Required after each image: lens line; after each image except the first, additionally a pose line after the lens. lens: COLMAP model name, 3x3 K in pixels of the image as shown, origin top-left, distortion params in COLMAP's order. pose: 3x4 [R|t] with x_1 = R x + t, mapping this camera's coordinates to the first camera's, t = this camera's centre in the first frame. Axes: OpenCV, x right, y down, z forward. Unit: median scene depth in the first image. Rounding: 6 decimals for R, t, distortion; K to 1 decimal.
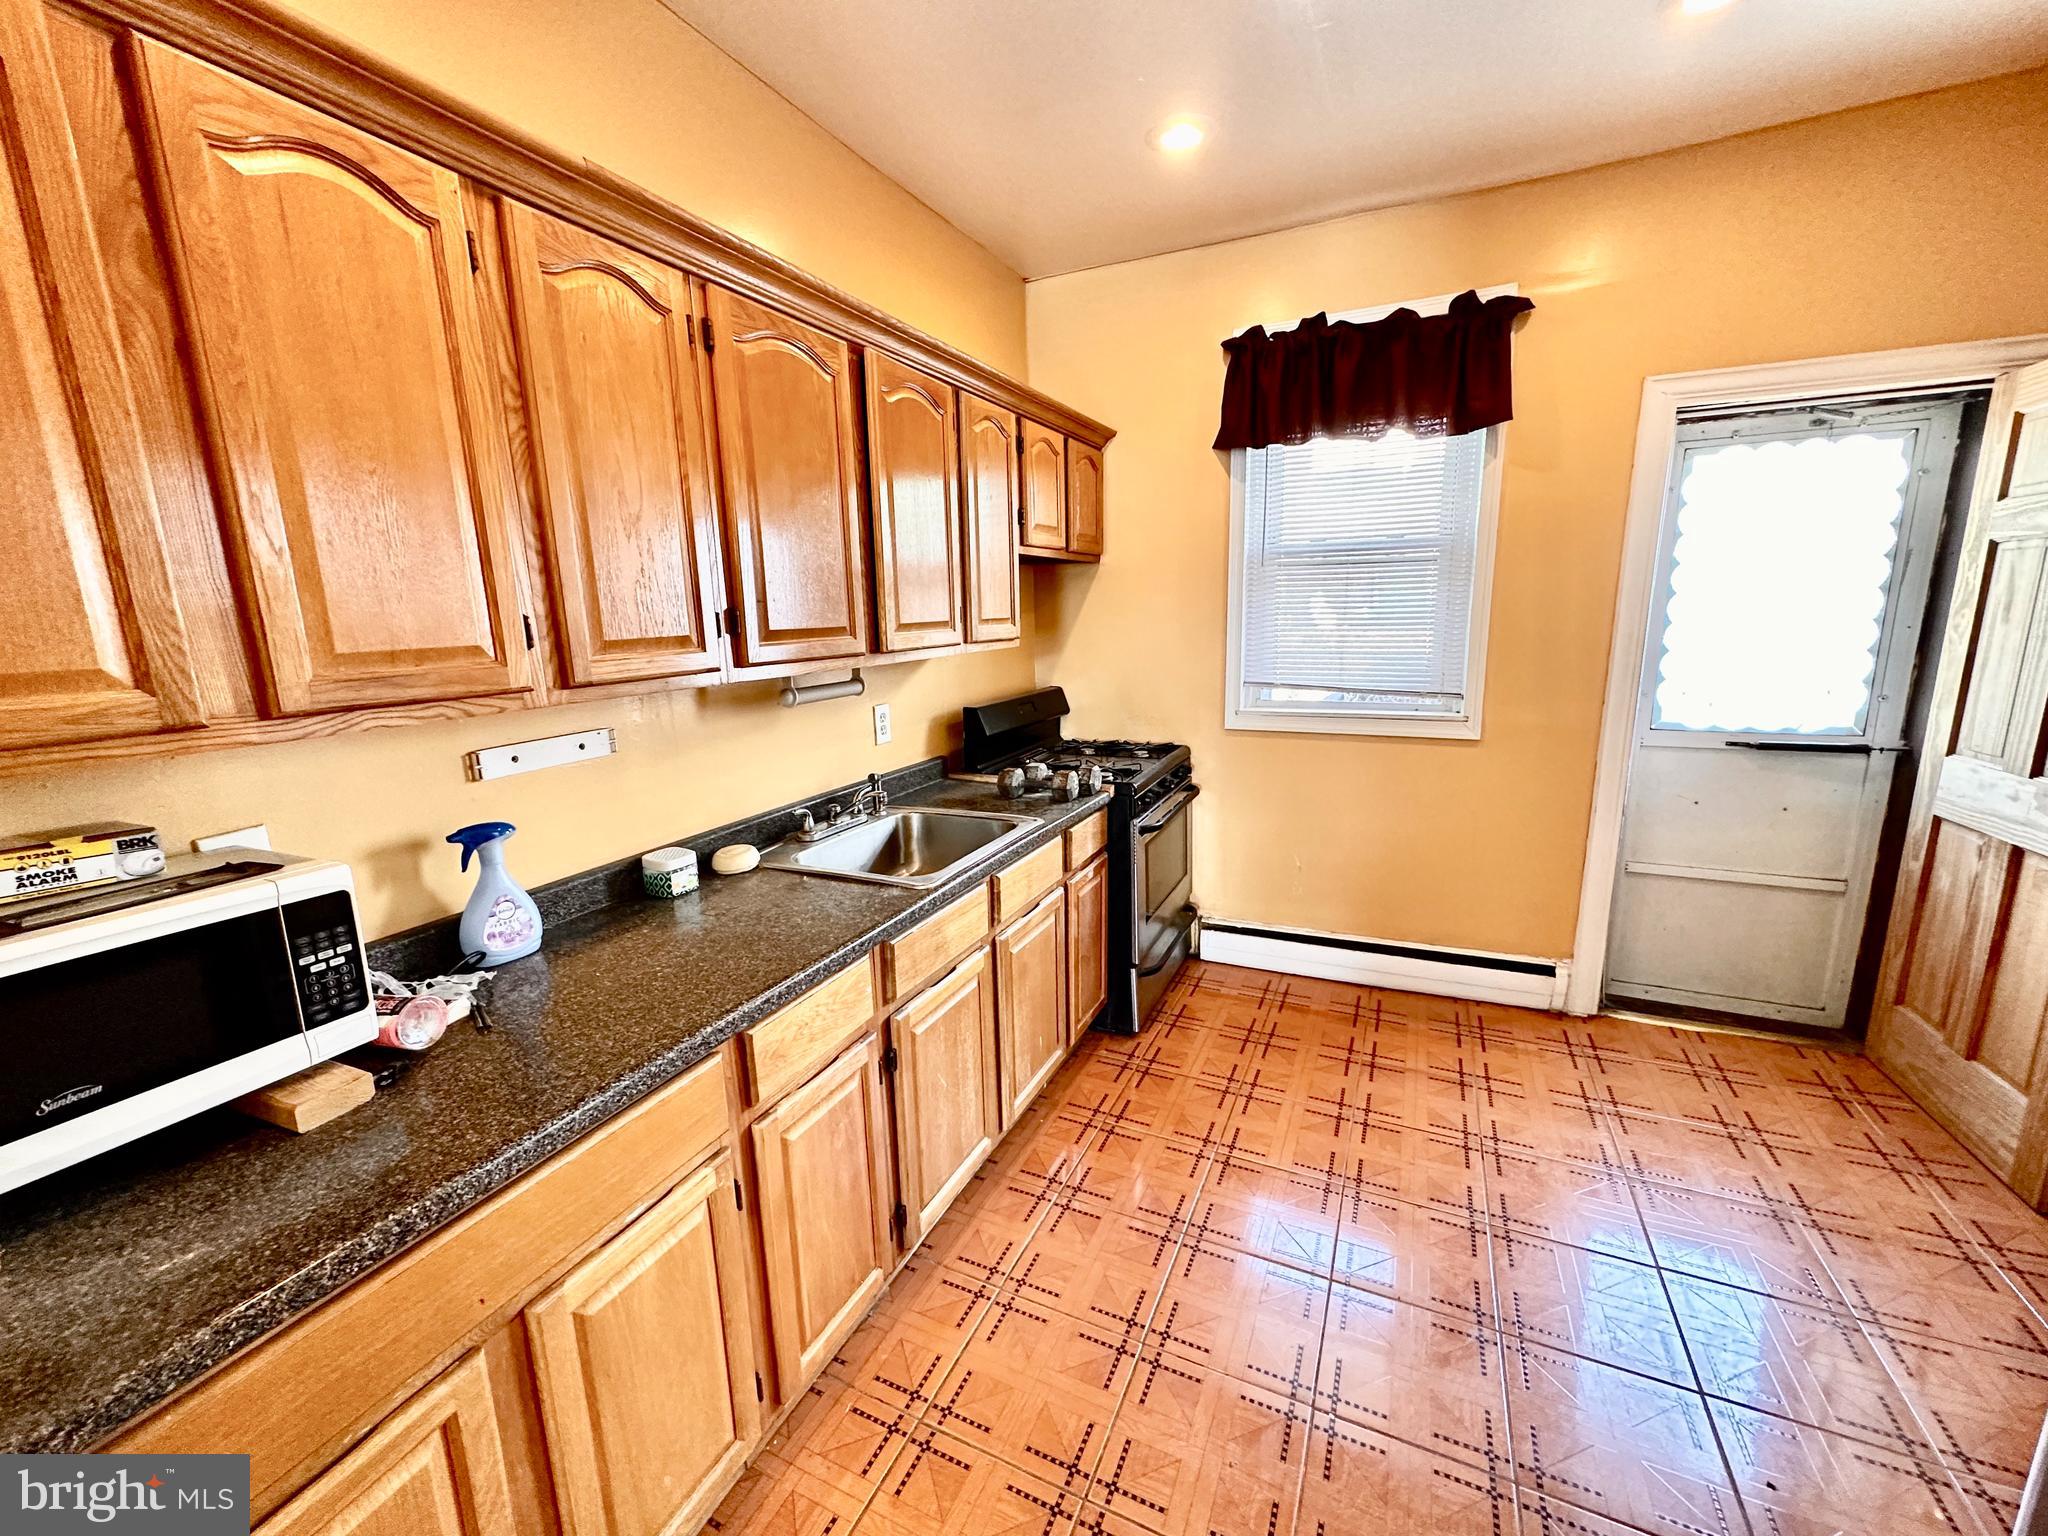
lens RADIAL K [[813.8, 0, 1028.7], [0, 813.8, 764.5], [0, 0, 1]] dist [-0.001047, 0.000721]
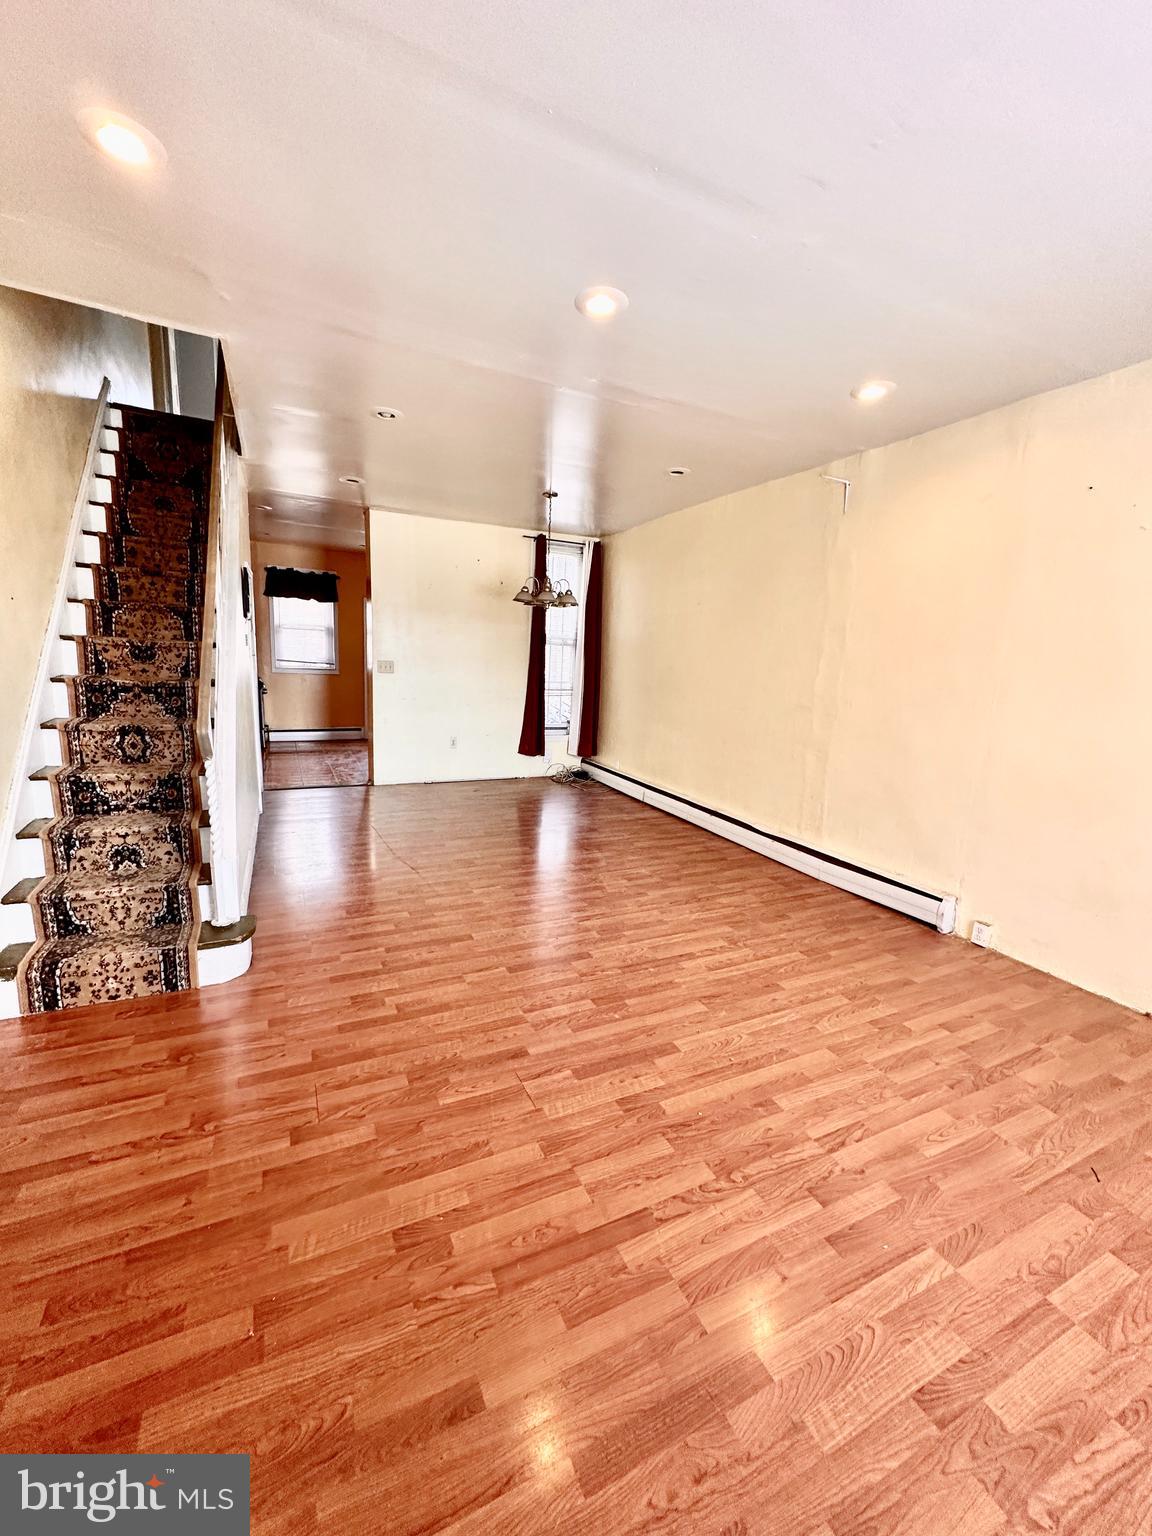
lens RADIAL K [[610.3, 0, 572.0], [0, 610.3, 760.9], [0, 0, 1]] dist [-0.001047, 0.000721]
pose [[0.625906, -0.079185, 0.775868, -2.416628], [0.091868, 0.995392, 0.027478, 0.904586], [-0.774469, 0.054079, 0.630296, -3.912463]]
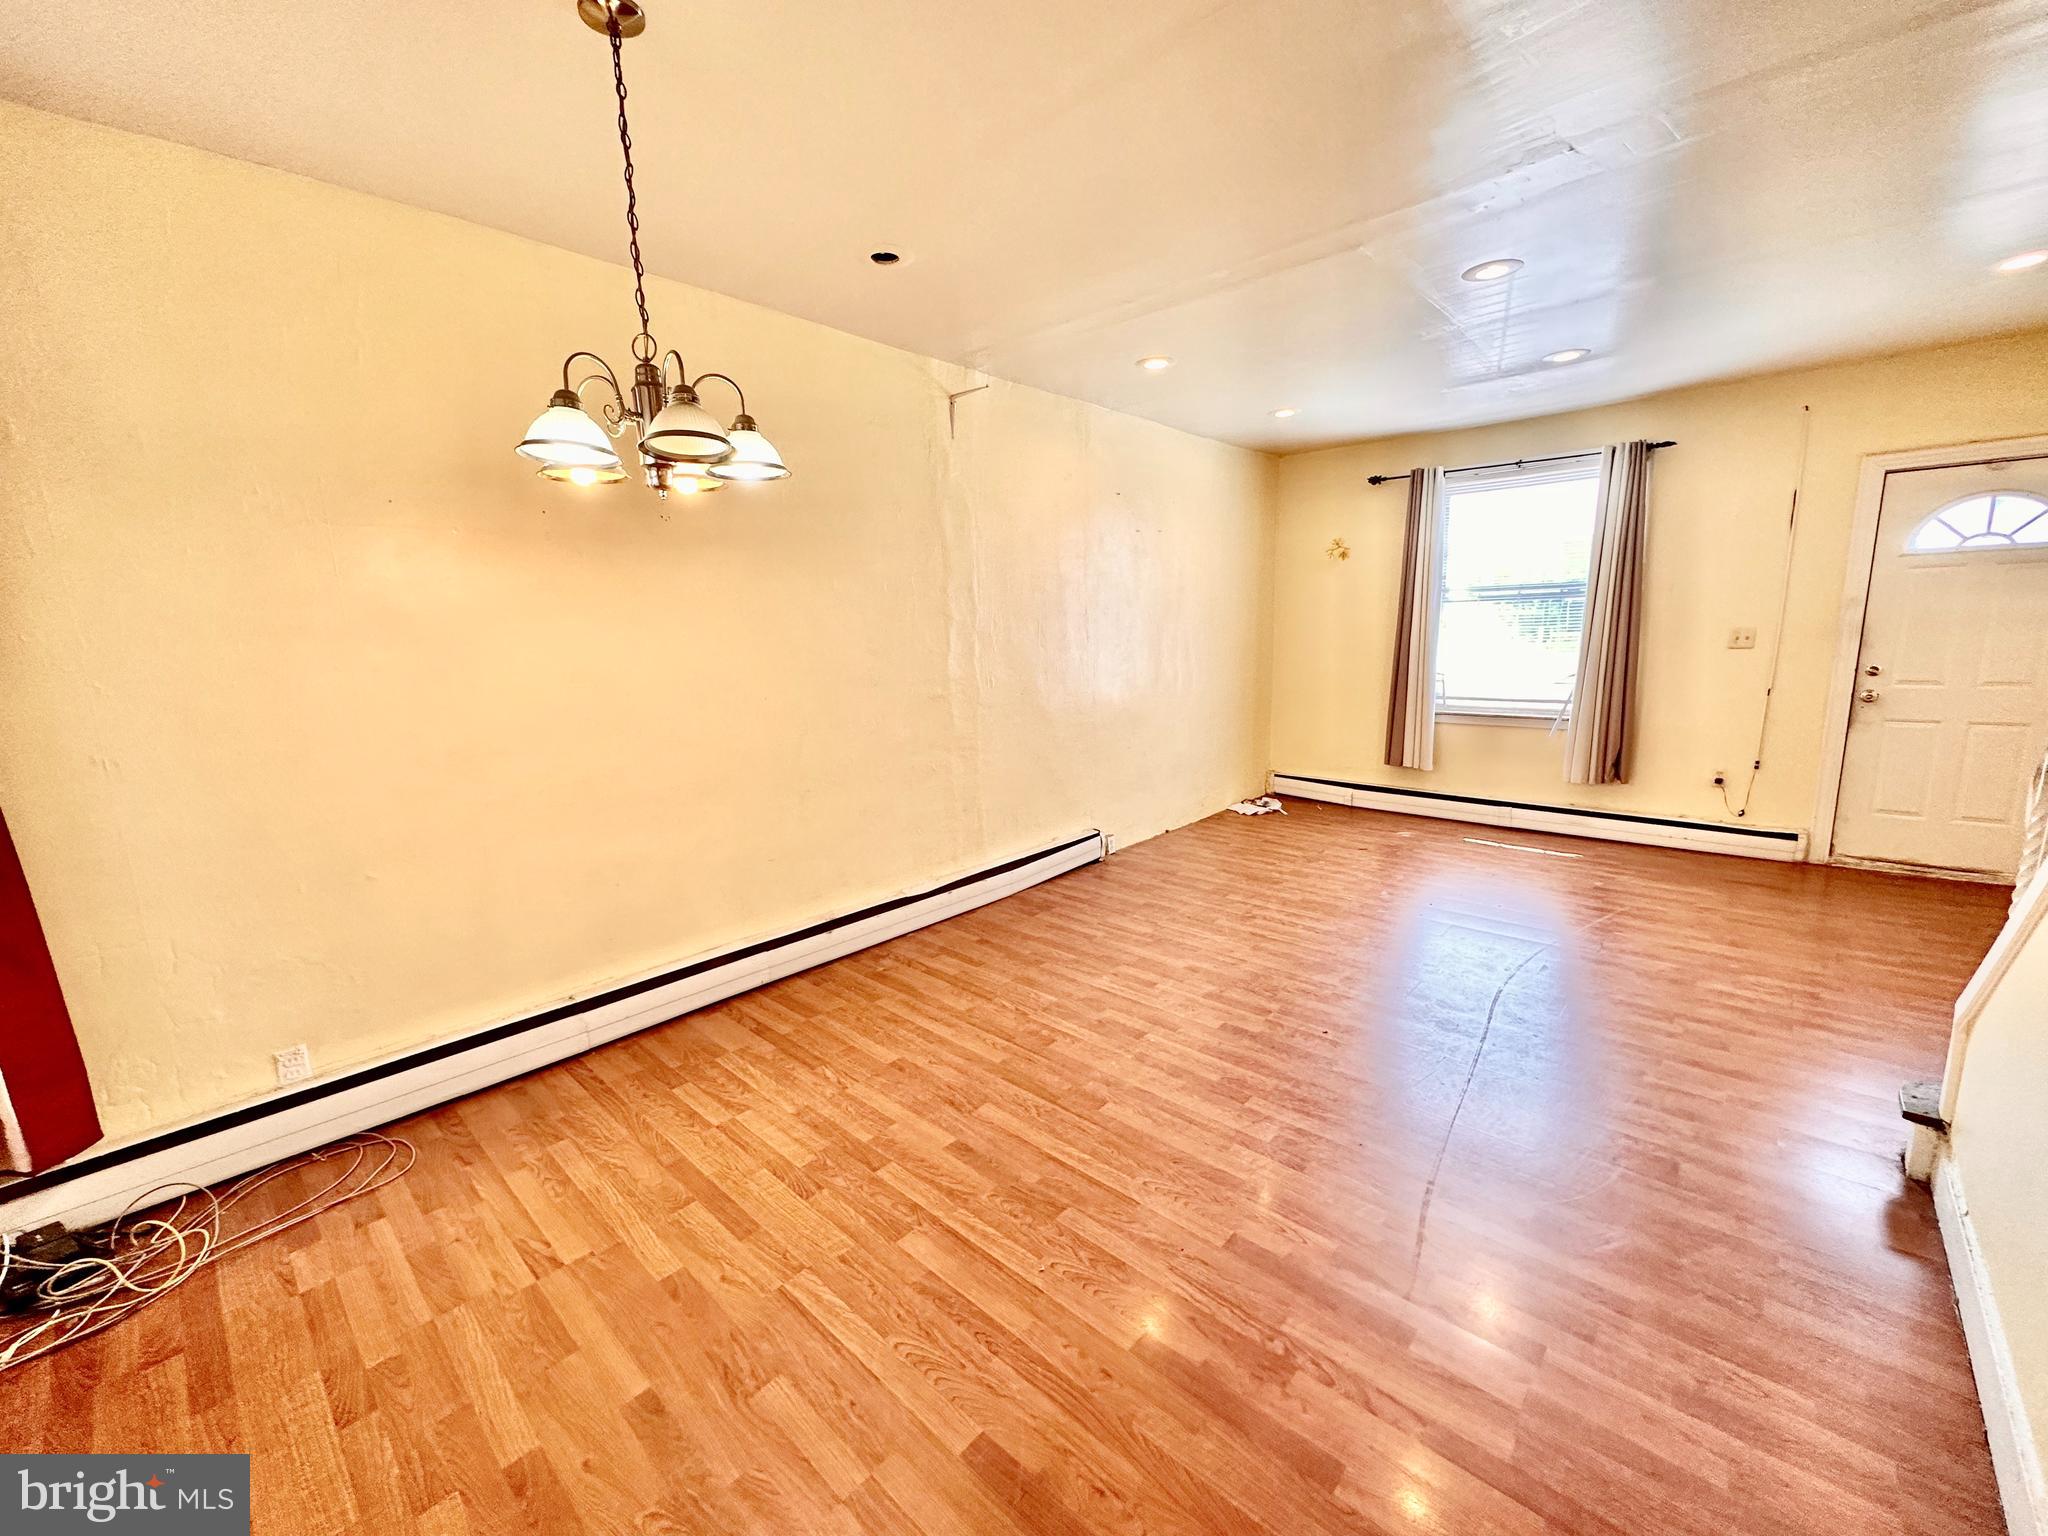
lens RADIAL K [[813.8, 0, 1024.1], [0, 813.8, 767.9], [0, 0, 1]] dist [-0.001047, 0.000721]
pose [[-0.956203, -0.001301, 0.292703, -0.470939], [0.103805, 0.933487, 0.343259, 0.105076], [-0.273681, 0.358609, -0.892467, -0.334698]]
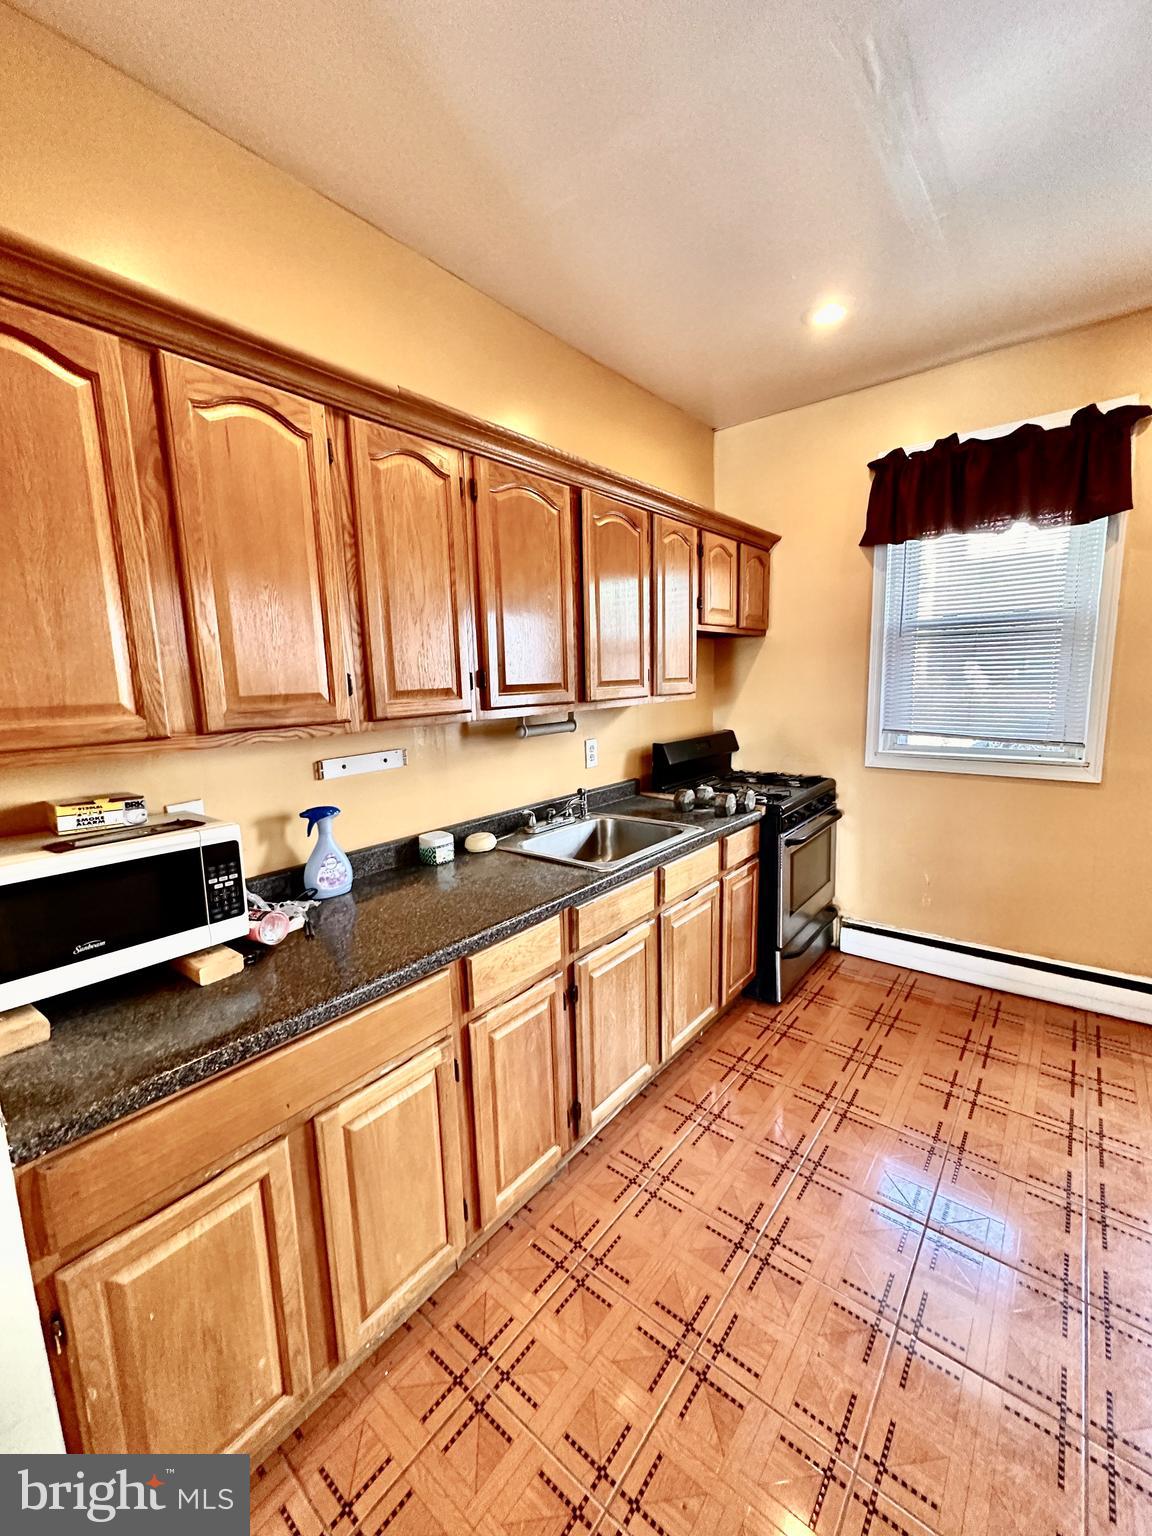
lens RADIAL K [[610.3, 0, 578.5], [0, 610.3, 763.2], [0, 0, 1]] dist [-0.001047, 0.000721]
pose [[0.971984, 0.034321, -0.232528, 0.074658], [-0.043785, 0.998404, -0.035661, 0.008983], [0.230933, 0.044843, 0.971936, -0.028271]]
